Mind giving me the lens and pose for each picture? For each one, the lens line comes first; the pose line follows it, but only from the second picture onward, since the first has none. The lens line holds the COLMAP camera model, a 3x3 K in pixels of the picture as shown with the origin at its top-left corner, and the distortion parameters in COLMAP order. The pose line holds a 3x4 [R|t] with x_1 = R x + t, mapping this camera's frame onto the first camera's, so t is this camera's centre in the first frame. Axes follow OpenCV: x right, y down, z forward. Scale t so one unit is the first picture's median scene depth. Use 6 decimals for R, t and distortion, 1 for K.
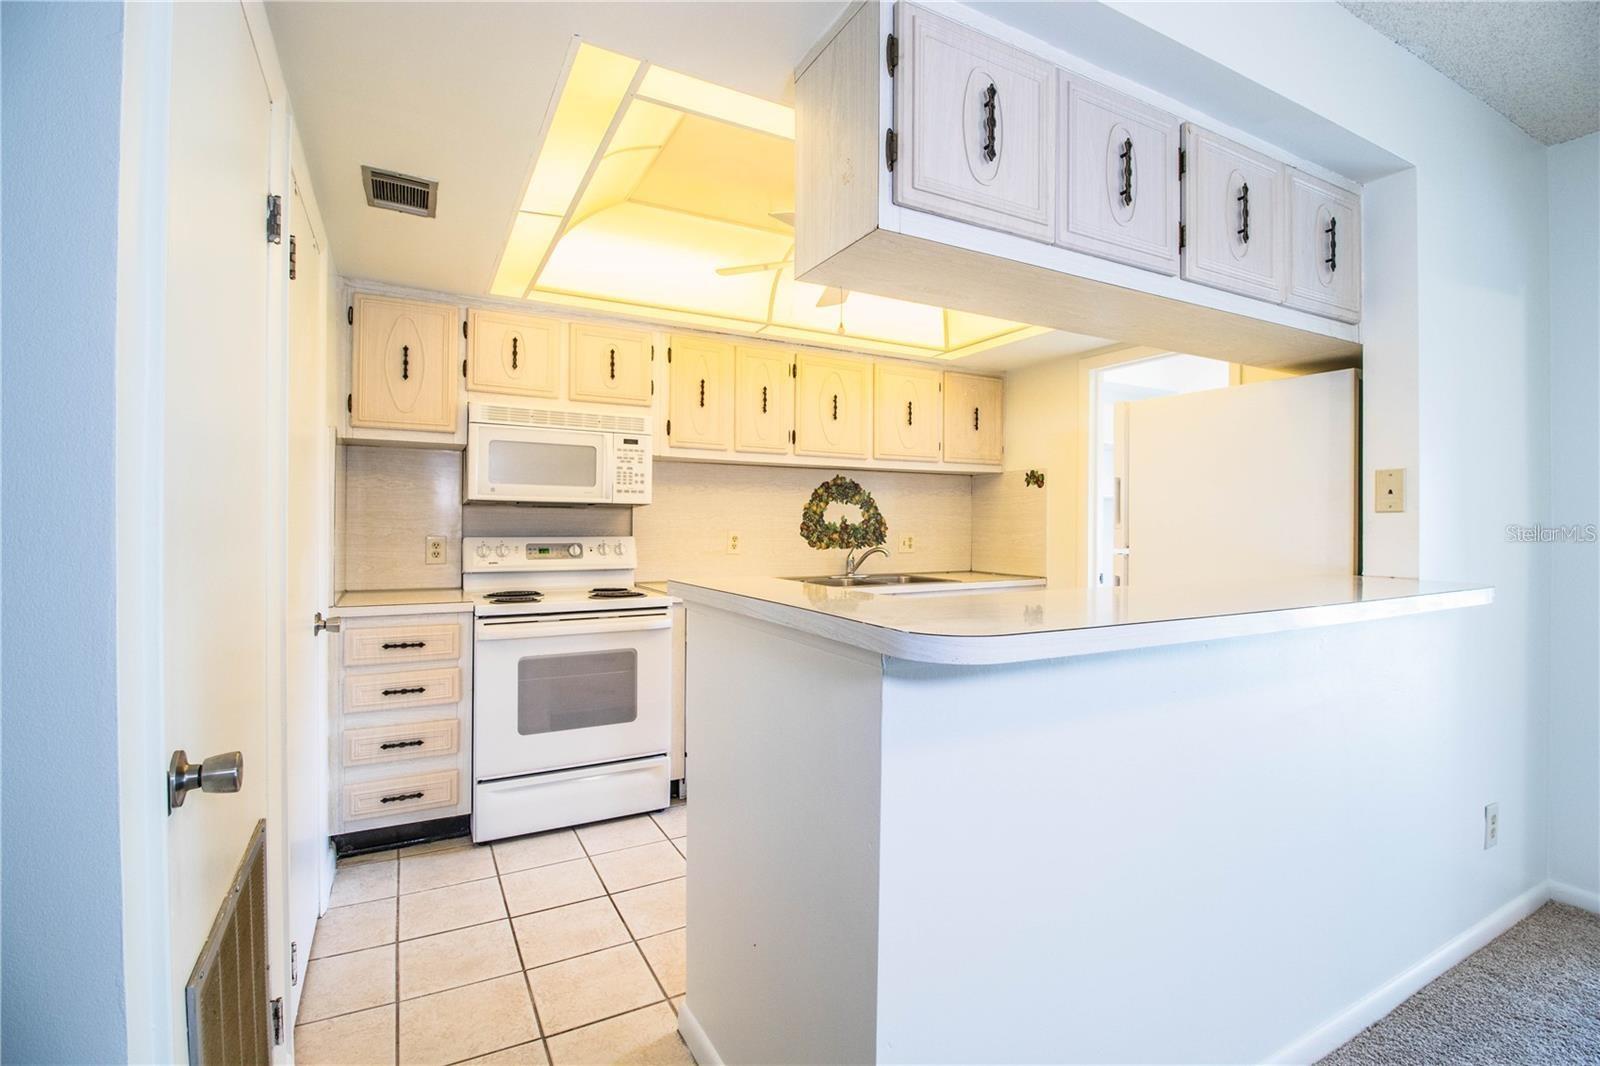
lens RADIAL K [[741.8, 0, 792.2], [0, 741.8, 527.3], [0, 0, 1]] dist [-0.021676, -0.001826]
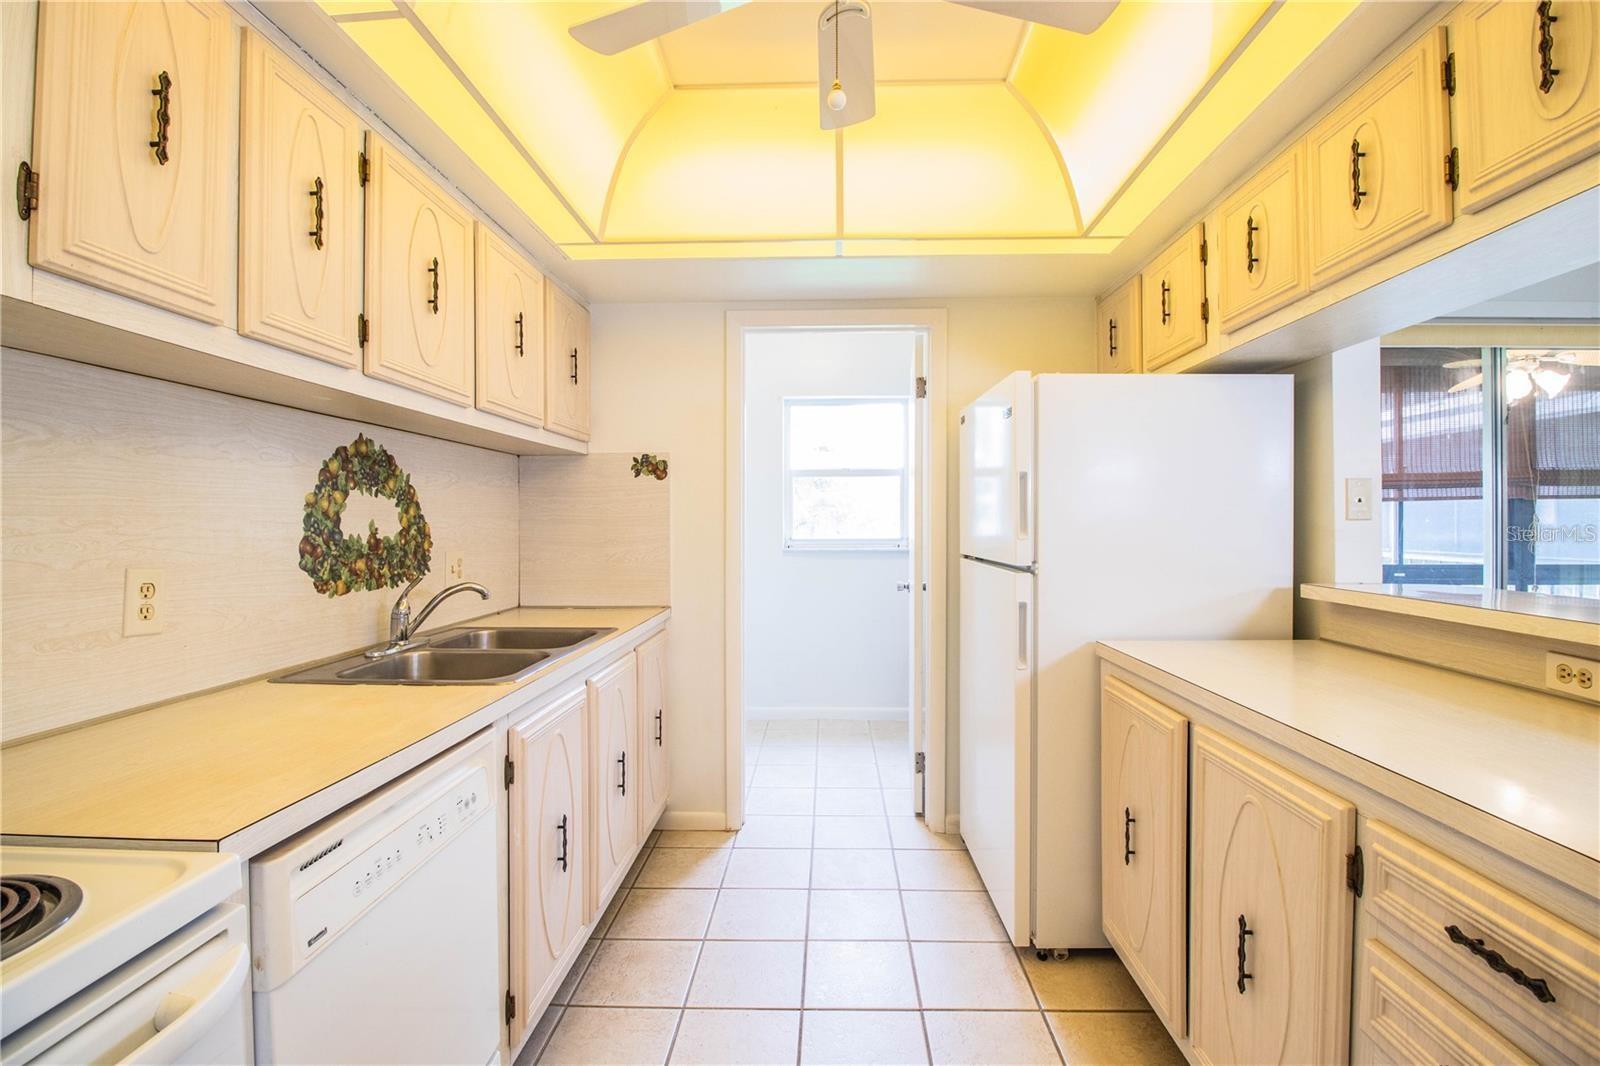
lens RADIAL K [[741.8, 0, 802.4], [0, 741.8, 521.2], [0, 0, 1]] dist [-0.021676, -0.001826]
pose [[0.480192, -0.005224, 0.877148, -0.216898], [0.011129, 0.999938, -0.000137, -0.012543], [-0.877093, 0.009828, 0.480220, 0.542226]]
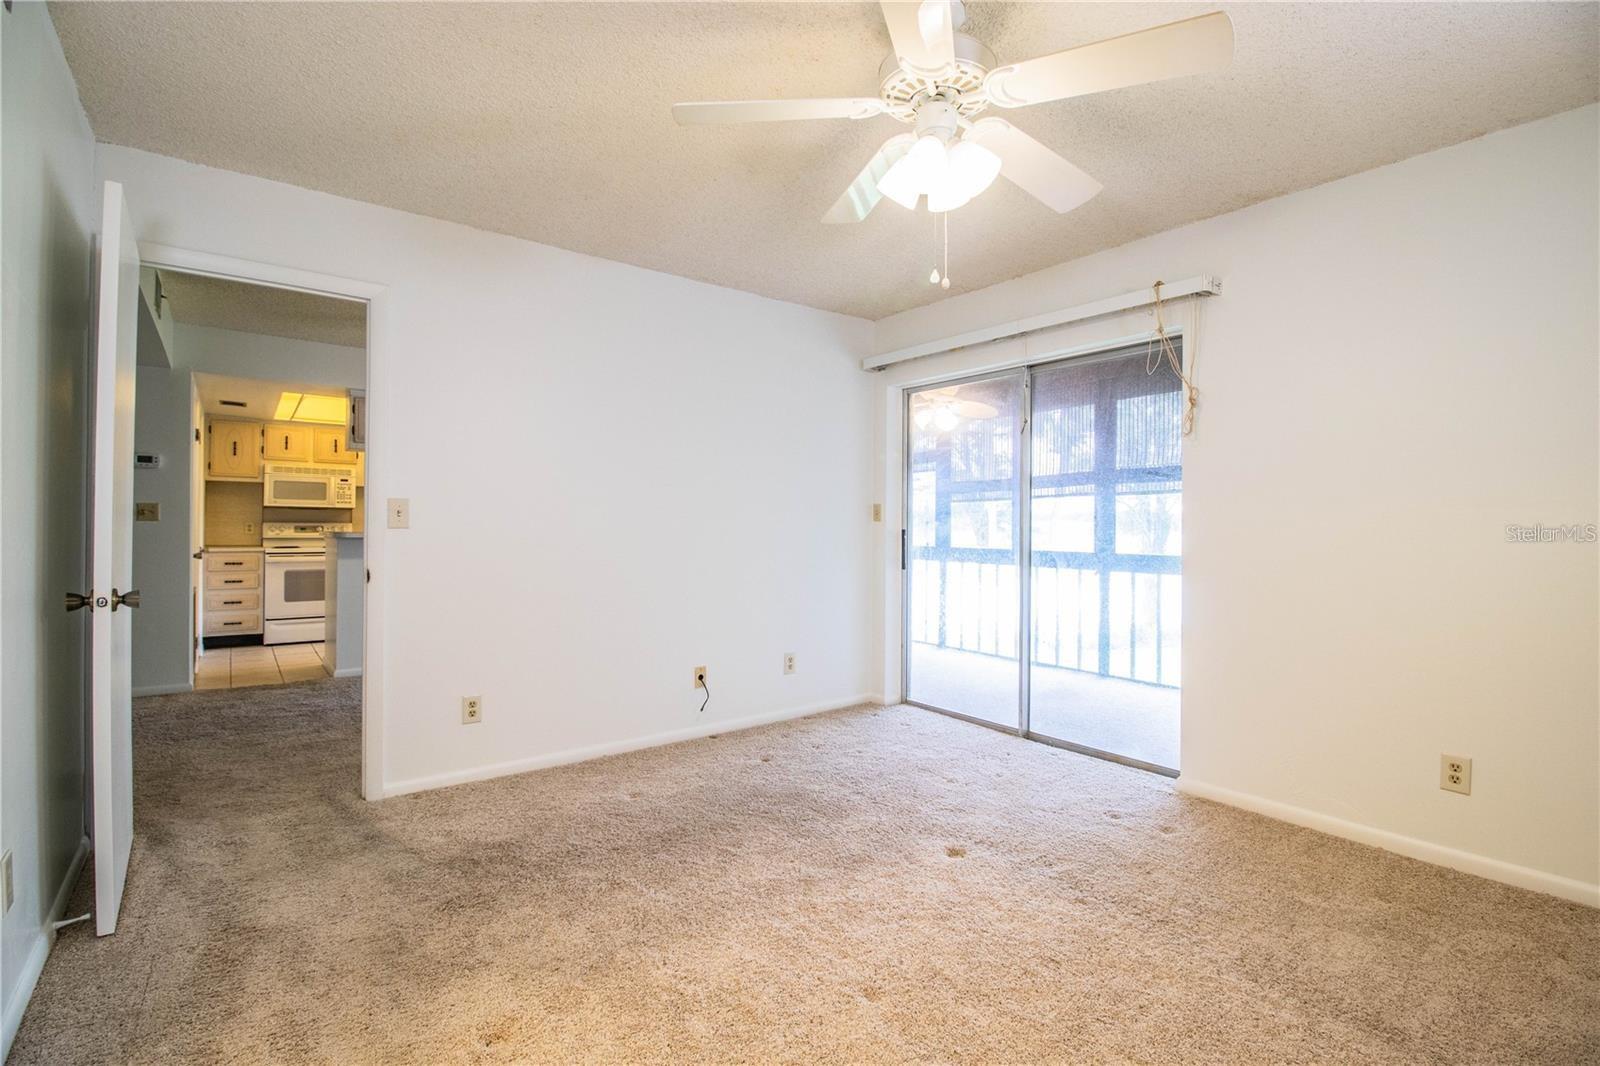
lens RADIAL K [[741.8, 0, 799.1], [0, 741.8, 528.1], [0, 0, 1]] dist [-0.021676, -0.001826]
pose [[0.984182, 0.000469, 0.177160, 0.535233], [-0.000072, 0.999997, -0.002246, 0.024688], [-0.177161, 0.002198, 0.984179, -1.035336]]
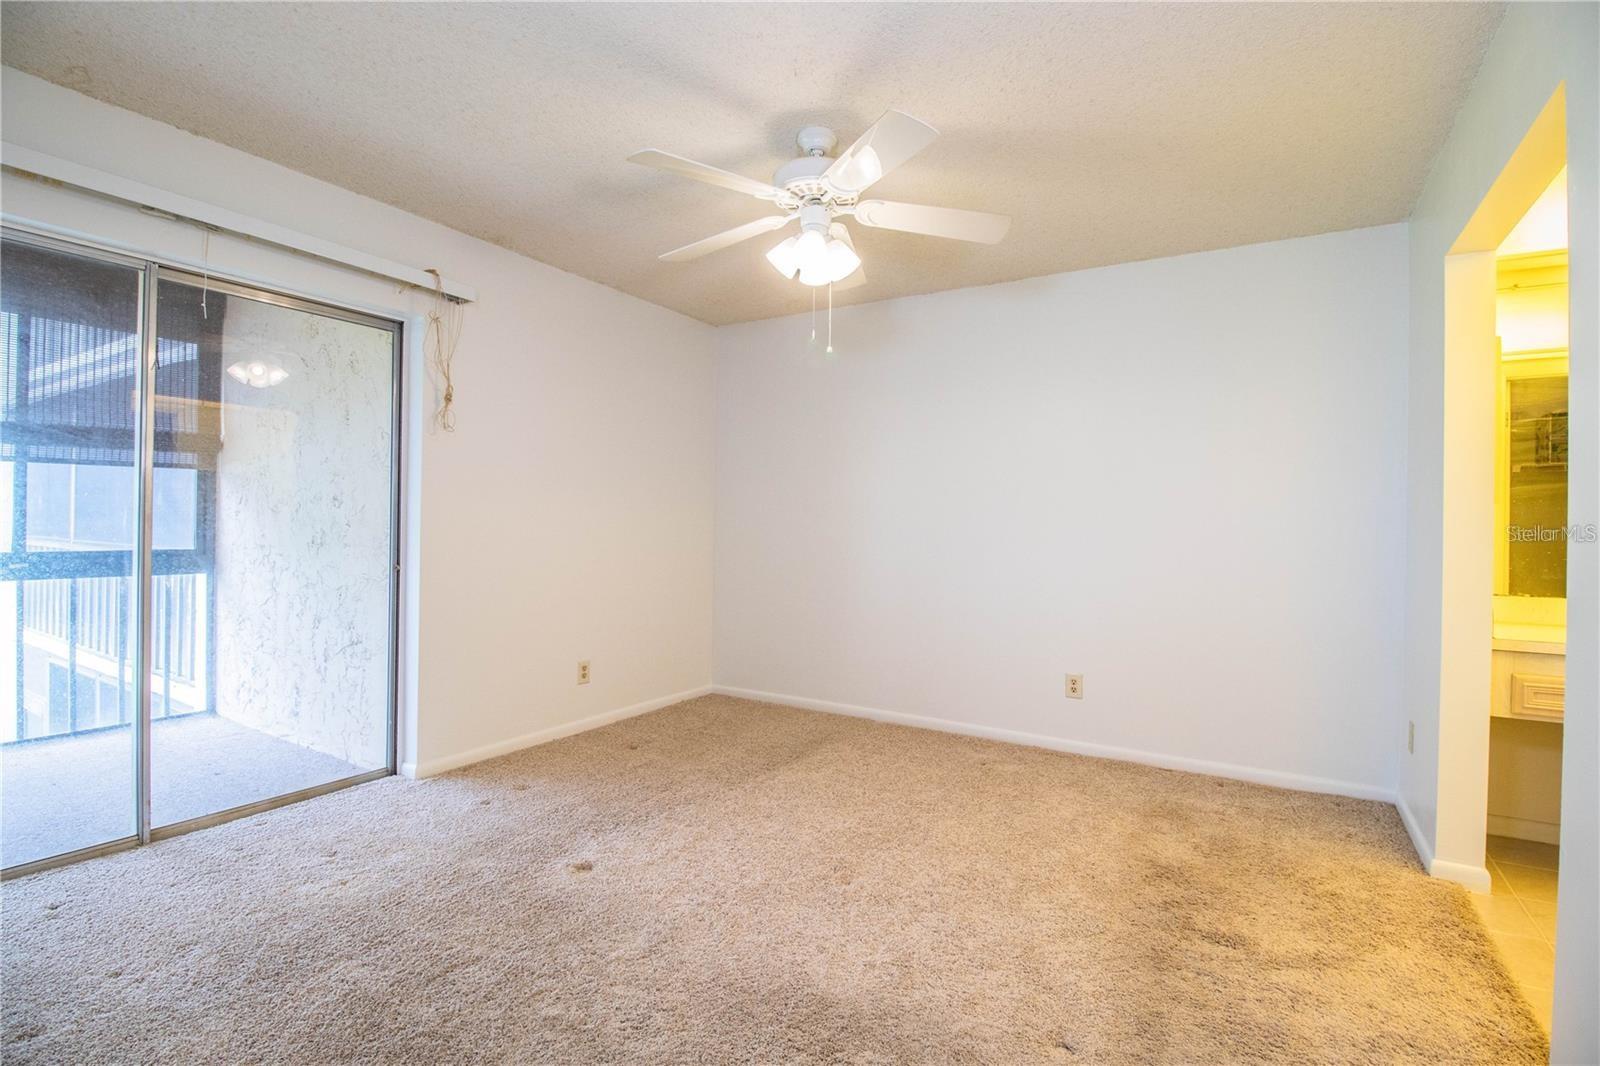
lens RADIAL K [[741.8, 0, 801.9], [0, 741.8, 519.0], [0, 0, 1]] dist [-0.021676, -0.001826]
pose [[-0.517036, 0.000517, 0.855964, -2.165681], [-0.002589, 0.999994, -0.002167, 0.034890], [-0.855960, -0.003336, -0.517031, 4.879458]]
